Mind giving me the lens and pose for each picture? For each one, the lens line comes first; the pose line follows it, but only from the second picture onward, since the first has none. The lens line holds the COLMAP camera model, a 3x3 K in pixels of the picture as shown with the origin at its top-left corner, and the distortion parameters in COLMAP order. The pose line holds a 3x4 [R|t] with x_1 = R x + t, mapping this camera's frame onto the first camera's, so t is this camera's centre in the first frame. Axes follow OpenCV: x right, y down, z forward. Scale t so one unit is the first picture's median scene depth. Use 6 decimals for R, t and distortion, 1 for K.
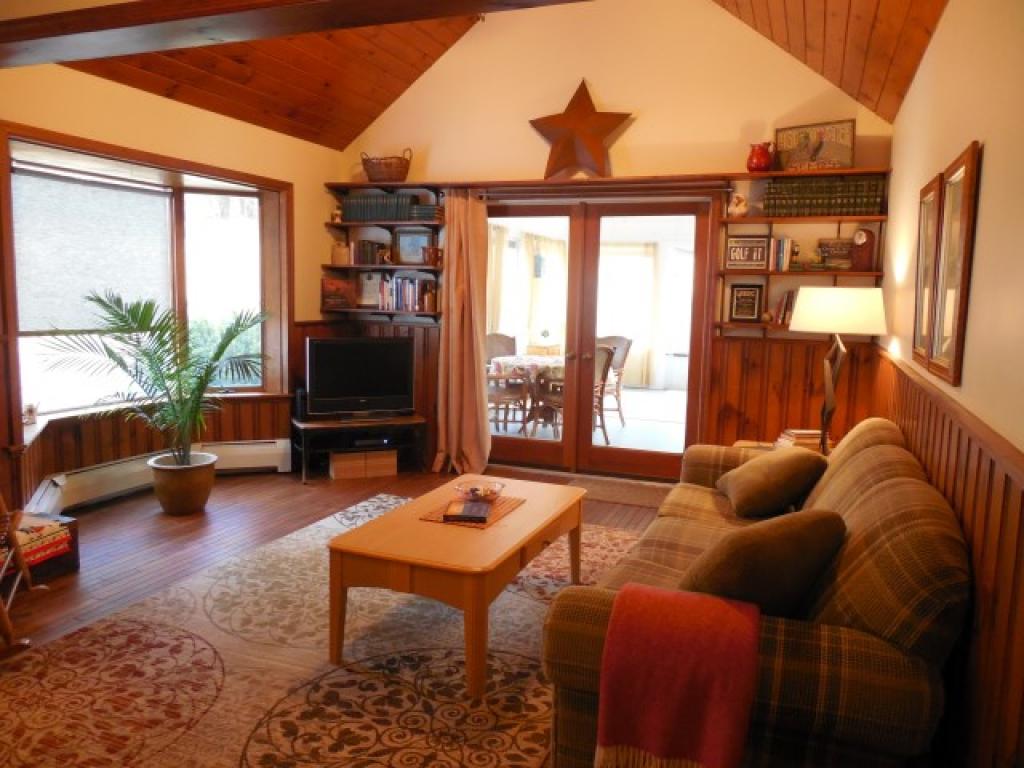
lens RADIAL K [[767.2, 0, 514.8], [0, 767.2, 384.0], [0, 0, 1]] dist [0.003596, -0.009333]
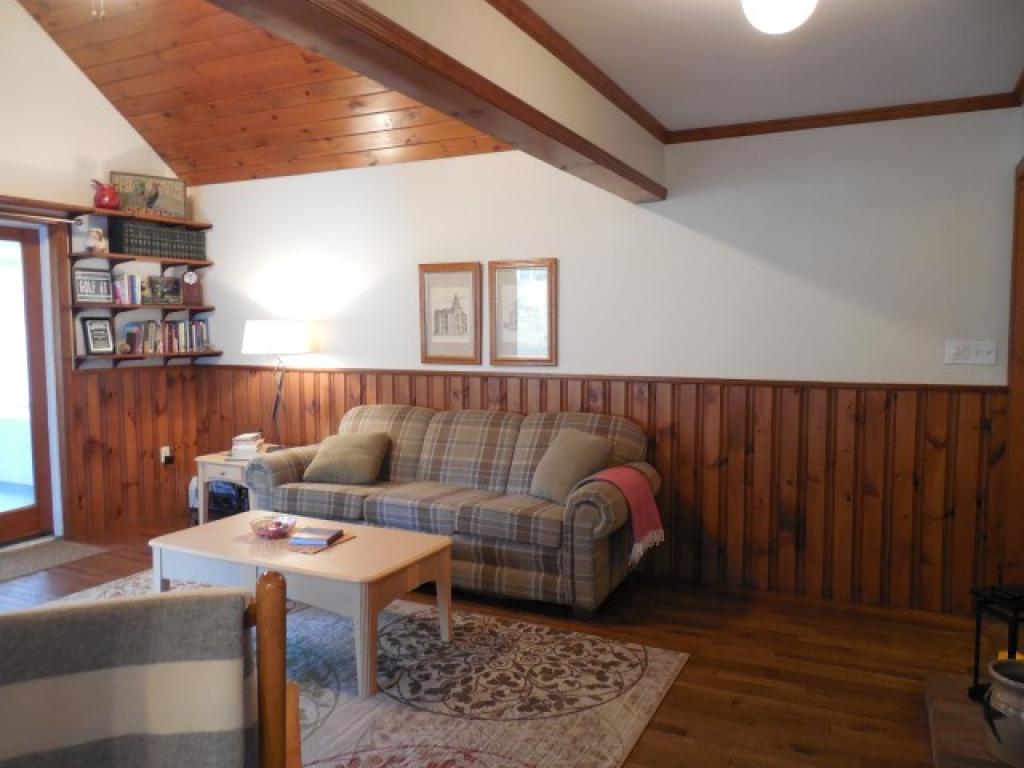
lens RADIAL K [[767.2, 0, 511.0], [0, 767.2, 383.2], [0, 0, 1]] dist [0.003596, -0.009333]
pose [[0.088208, -0.101268, 0.990941, -1.191066], [0.126408, 0.987914, 0.089707, -0.117426], [-0.988049, 0.117350, 0.099943, 0.660768]]
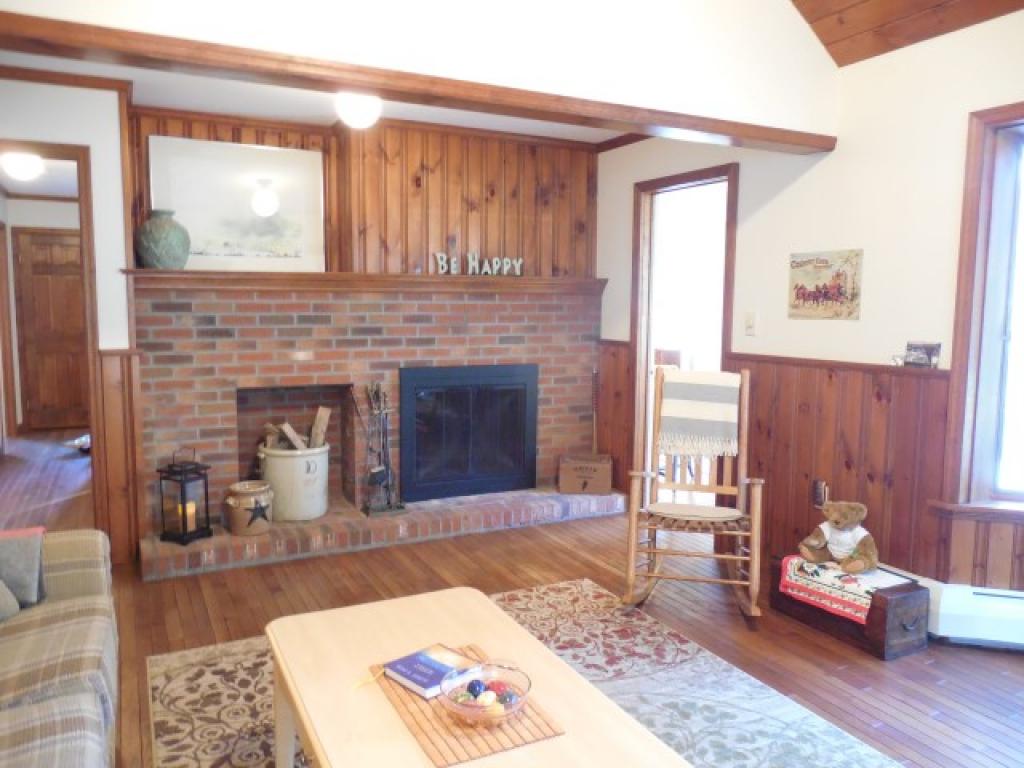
lens RADIAL K [[767.2, 0, 515.1], [0, 767.2, 384.3], [0, 0, 1]] dist [0.003596, -0.009333]
pose [[-0.664057, 0.046042, -0.746263, 0.360056], [-0.115328, 0.979849, 0.163078, -0.167201], [0.738734, 0.194358, -0.645366, 1.526359]]
